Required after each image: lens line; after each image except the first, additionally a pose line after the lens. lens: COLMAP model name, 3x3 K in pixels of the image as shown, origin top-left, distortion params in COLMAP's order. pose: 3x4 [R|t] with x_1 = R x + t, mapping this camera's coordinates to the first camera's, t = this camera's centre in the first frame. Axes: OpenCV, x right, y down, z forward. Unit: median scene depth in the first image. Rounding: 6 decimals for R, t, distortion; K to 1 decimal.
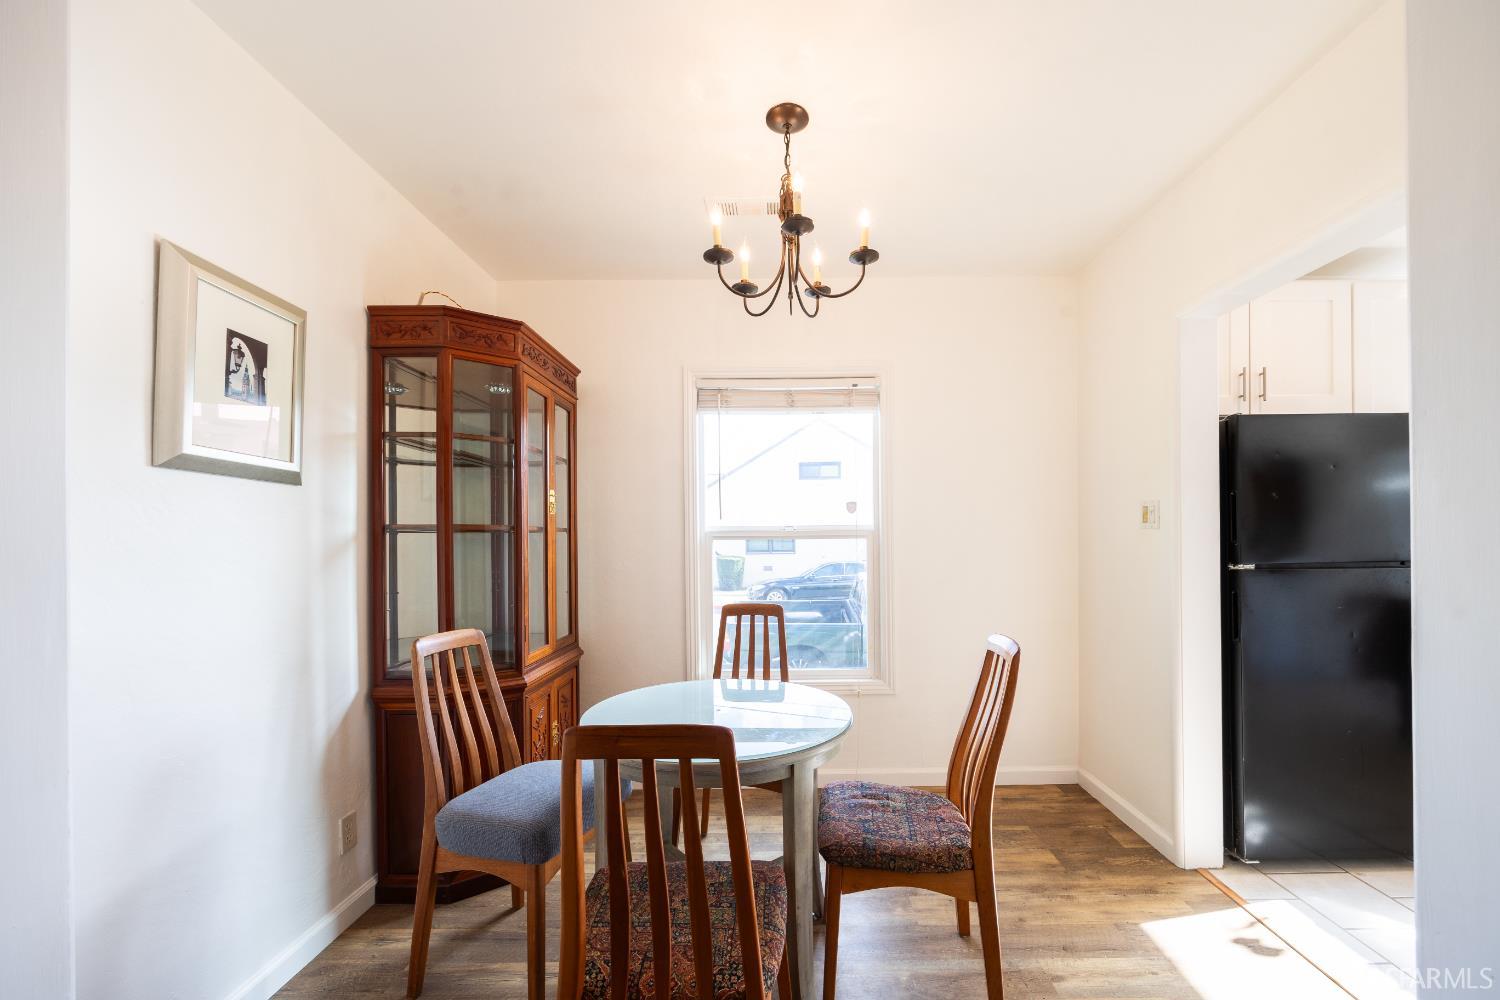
lens RADIAL K [[590.4, 0, 781.8], [0, 590.4, 542.7], [0, 0, 1]] dist [0.003176, 0.000288]
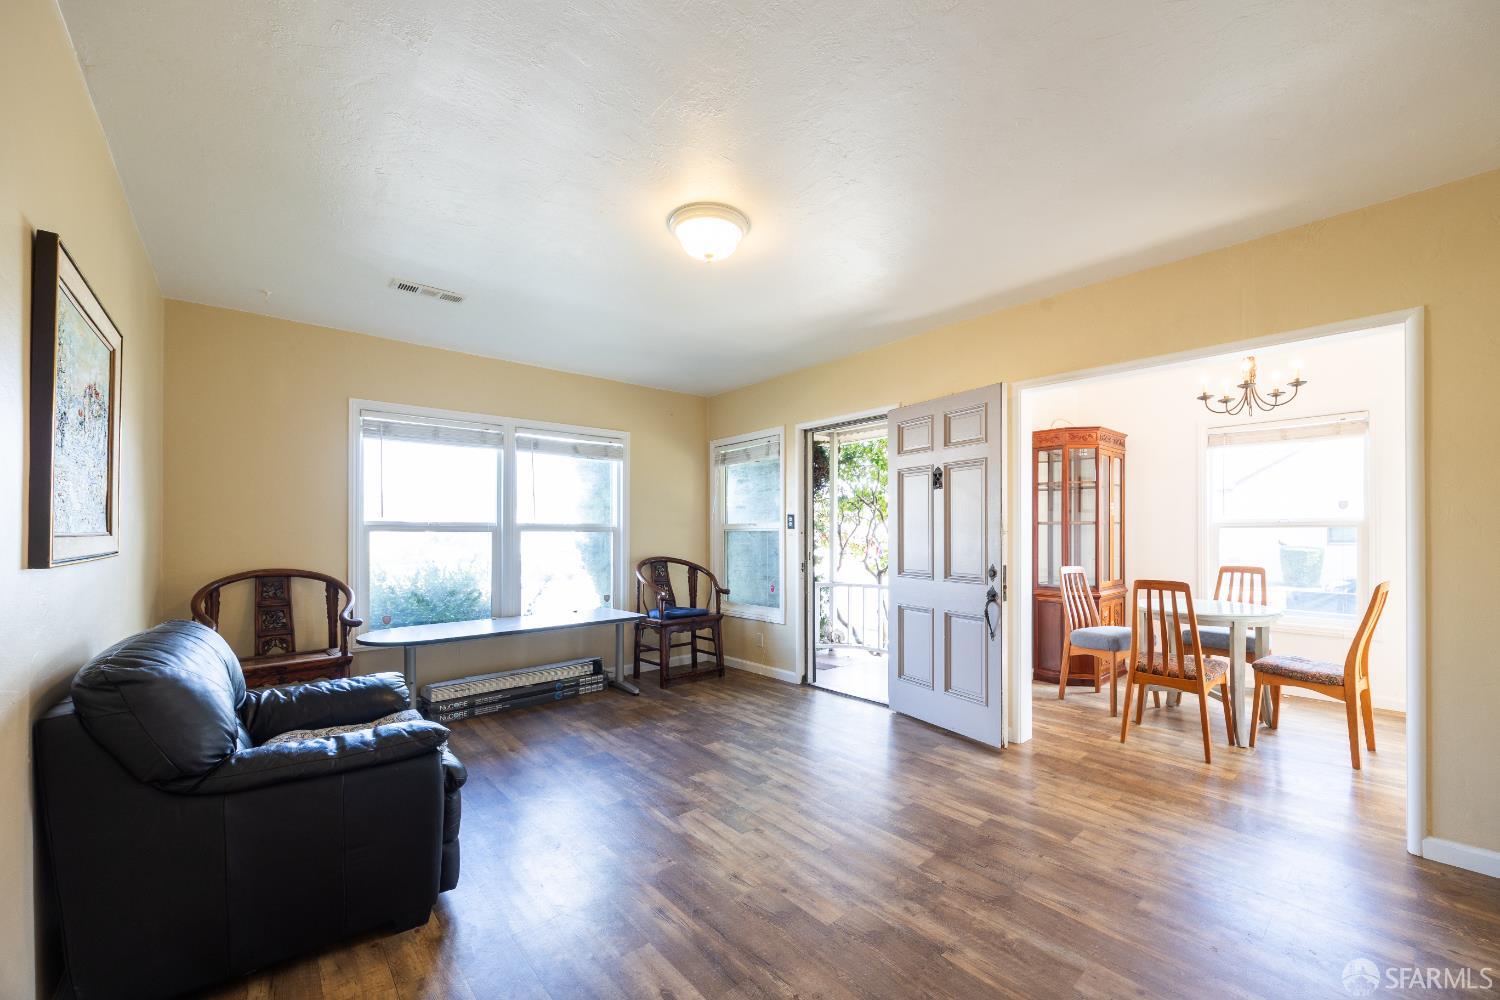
lens RADIAL K [[590.1, 0, 774.6], [0, 590.1, 533.6], [0, 0, 1]] dist [0.001503, 0.001324]
pose [[0.668966, 0.008493, -0.743245, 0.416211], [-0.003276, 0.999959, 0.008477, 0.001078], [0.743286, -0.003236, 0.668966, -1.498058]]
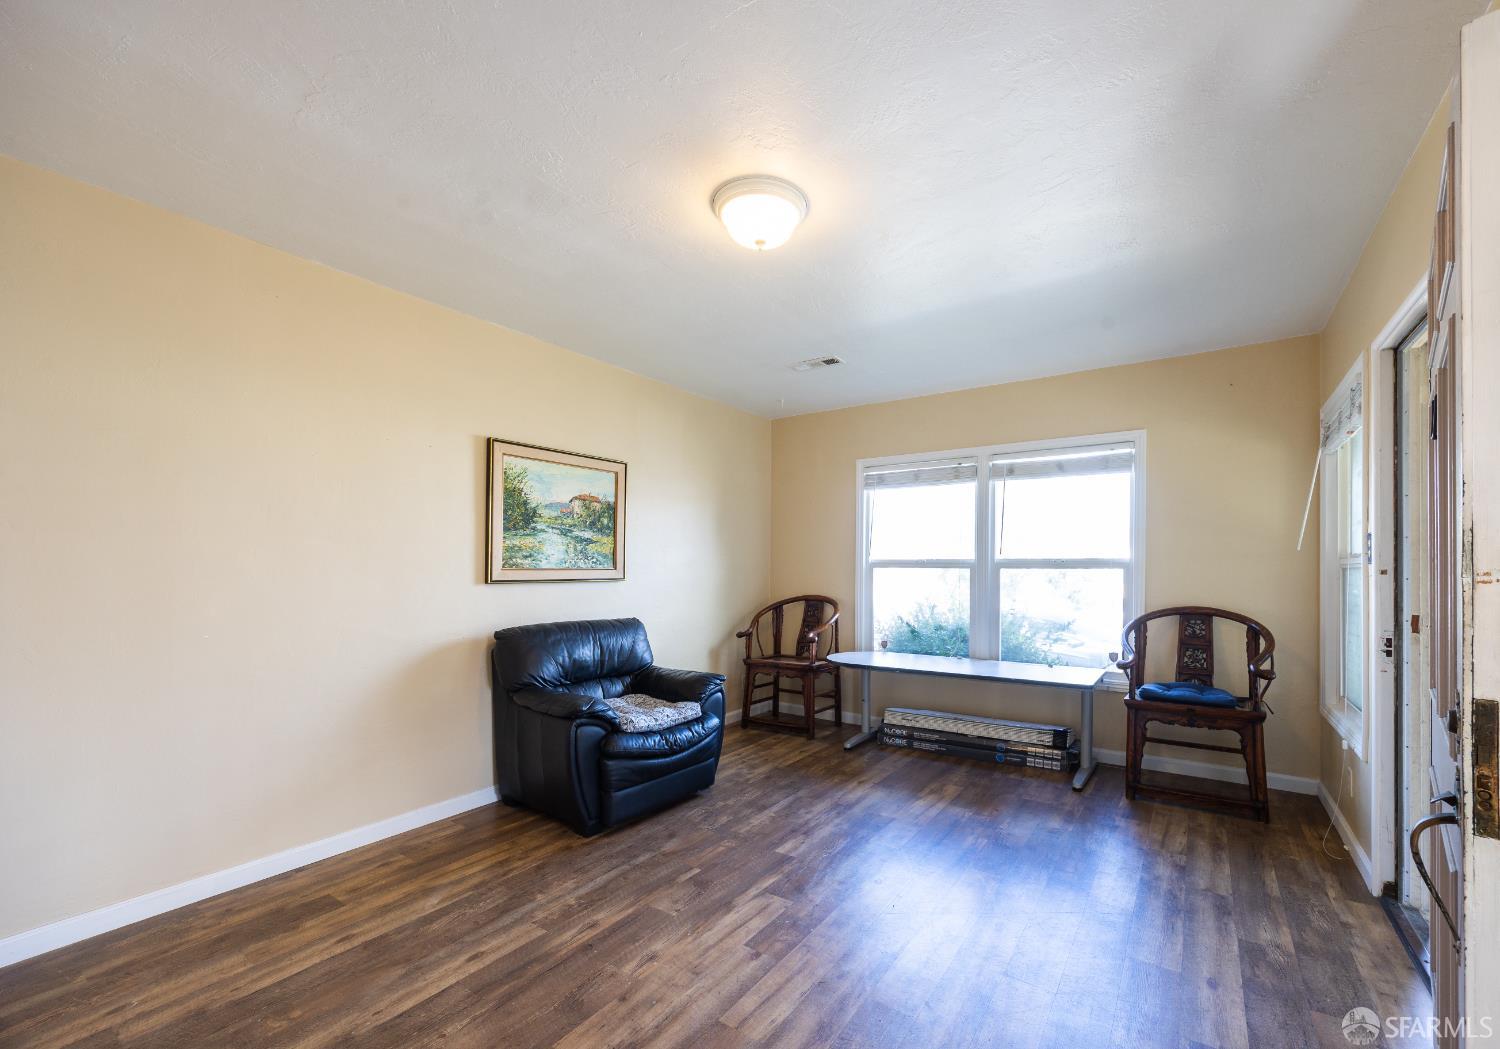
lens RADIAL K [[616.4, 0, 793.3], [0, 616.4, 569.3], [0, 0, 1]] dist [-0.012585, 0.000361]
pose [[-0.543062, 0.007744, -0.839657, 0.267954], [0.001111, 0.999963, 0.008505, -0.001075], [0.839692, 0.003686, -0.543051, -0.023647]]
